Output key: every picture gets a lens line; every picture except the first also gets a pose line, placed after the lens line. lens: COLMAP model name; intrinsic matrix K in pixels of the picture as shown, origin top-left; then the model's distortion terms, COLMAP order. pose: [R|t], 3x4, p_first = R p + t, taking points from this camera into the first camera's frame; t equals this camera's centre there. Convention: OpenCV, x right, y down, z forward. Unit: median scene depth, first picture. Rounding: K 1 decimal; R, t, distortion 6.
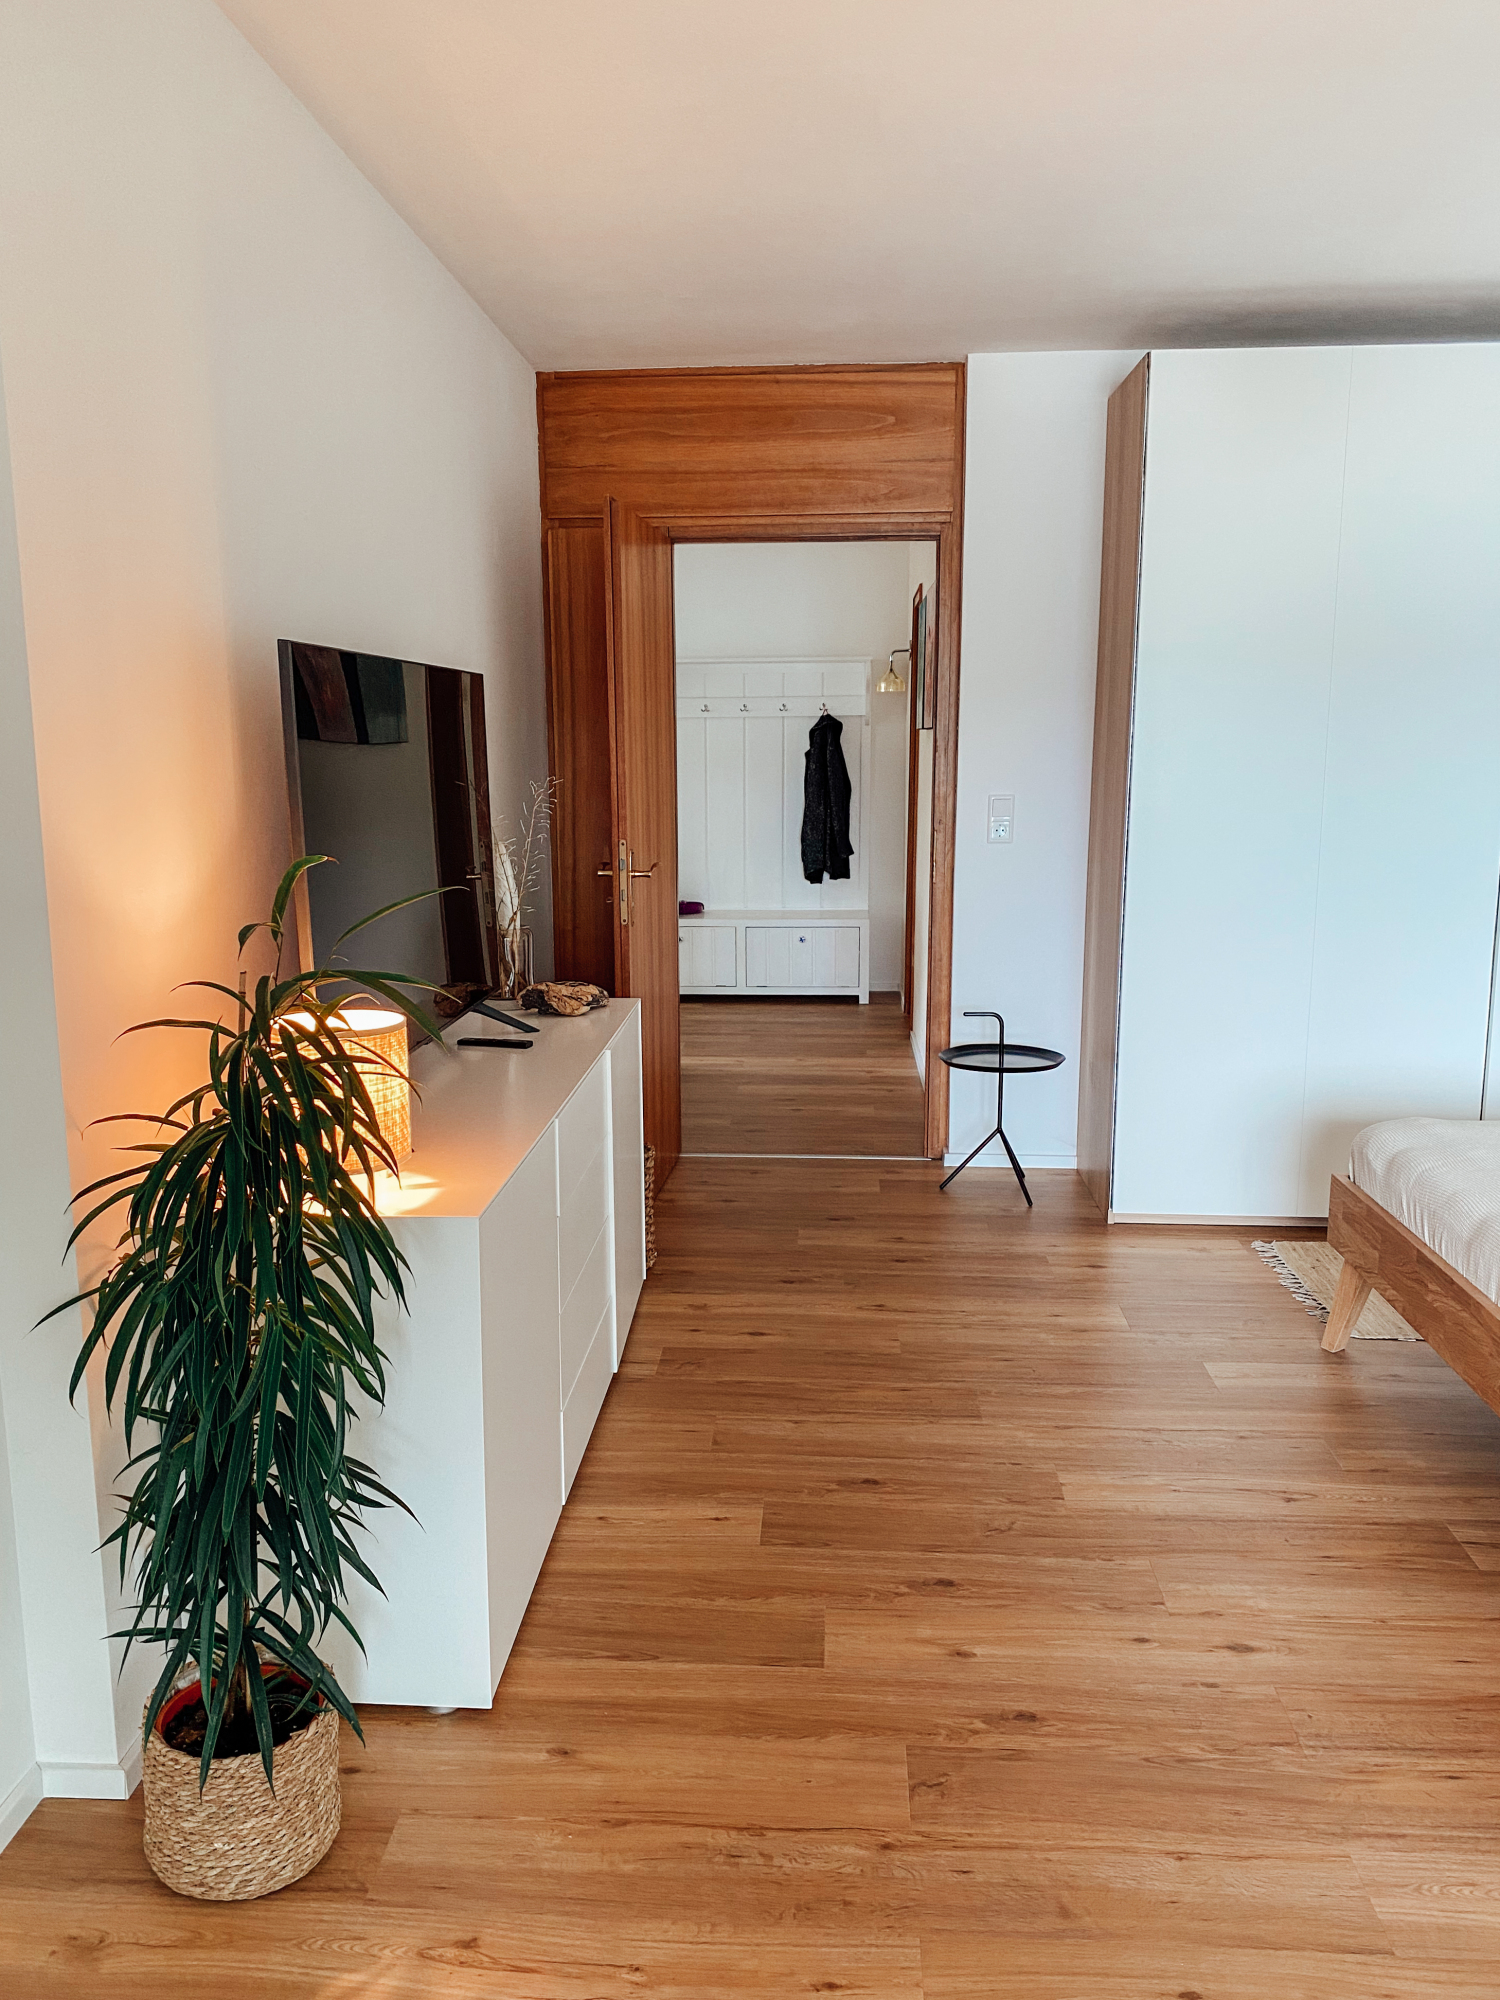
lens RADIAL K [[1516.8, 0, 741.0], [0, 1516.8, 1000.8], [0, 0, 1]] dist [0.043458, -0.072629]
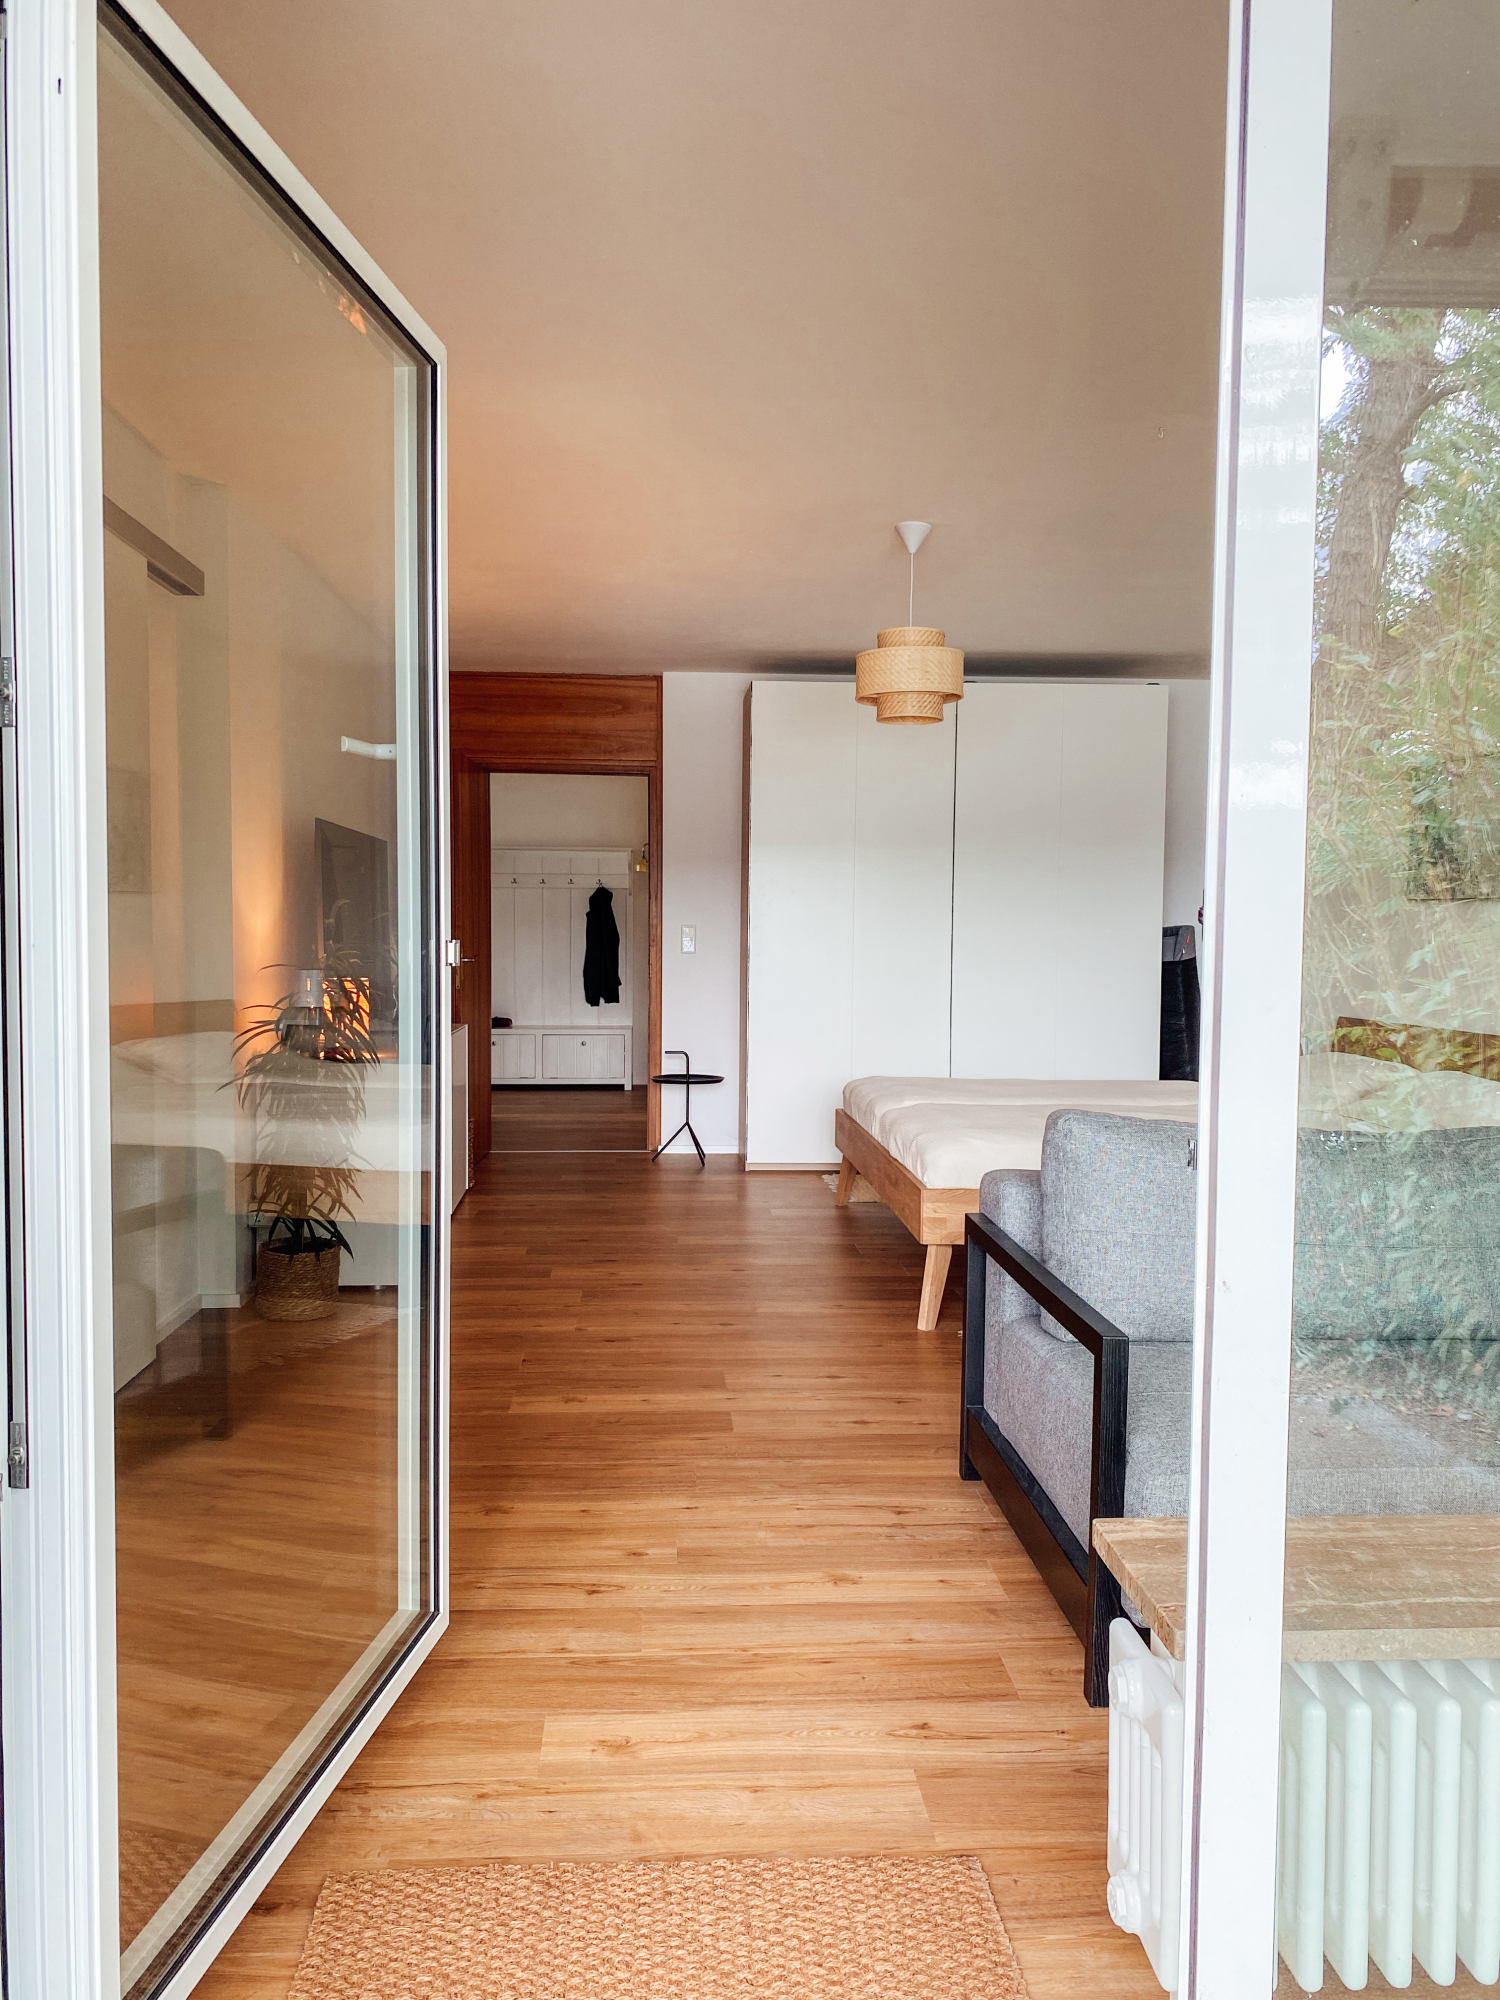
lens RADIAL K [[1516.8, 0, 754.1], [0, 1516.8, 1006.0], [0, 0, 1]] dist [0.043458, -0.072629]
pose [[0.992277, 0.001702, 0.124031, 0.036140], [0.013796, 0.992188, -0.123987, 0.156325], [-0.123273, 0.124740, 0.984502, -0.621393]]
